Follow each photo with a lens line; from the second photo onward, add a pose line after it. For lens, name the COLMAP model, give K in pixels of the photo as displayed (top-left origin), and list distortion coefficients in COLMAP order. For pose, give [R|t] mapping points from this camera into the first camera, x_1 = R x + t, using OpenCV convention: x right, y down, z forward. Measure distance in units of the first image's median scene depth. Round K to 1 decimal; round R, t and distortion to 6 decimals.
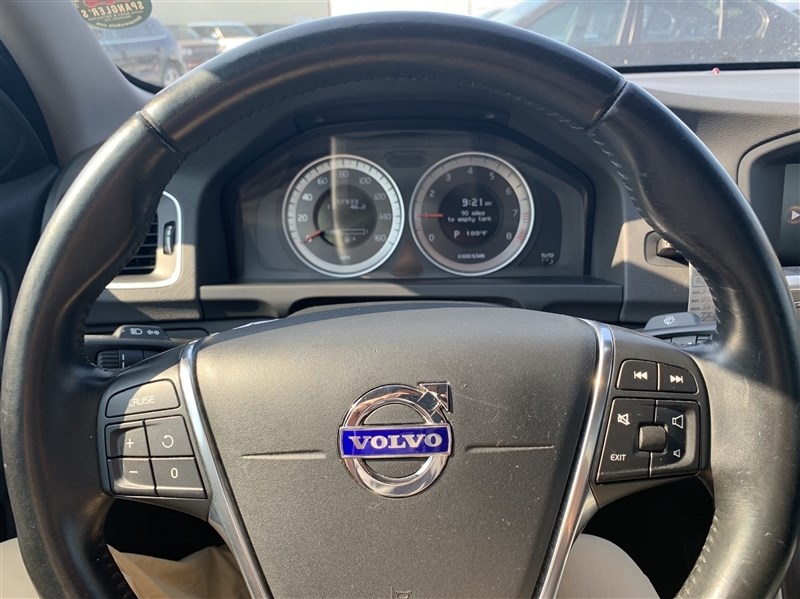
lens RADIAL K [[613.4, 0, 399.9], [0, 613.4, 304.9], [0, 0, 1]] dist [0.009881, -0.018603]
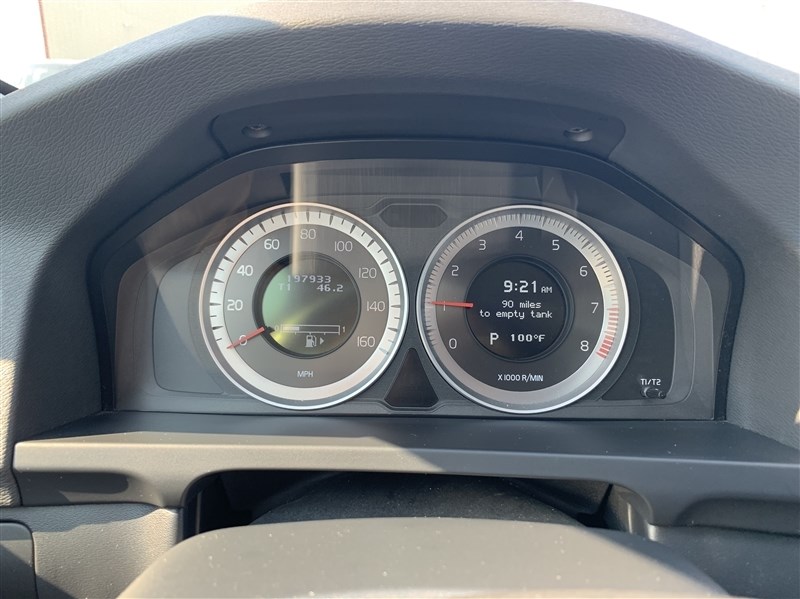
lens RADIAL K [[613.4, 0, 402.0], [0, 613.4, 296.3], [0, 0, 1]] dist [0.009881, -0.018603]
pose [[0.998721, 0.027294, 0.042556, -0.024197], [-0.022823, 0.994499, -0.102227, -0.093934], [-0.045112, 0.101125, 0.993850, 0.408772]]
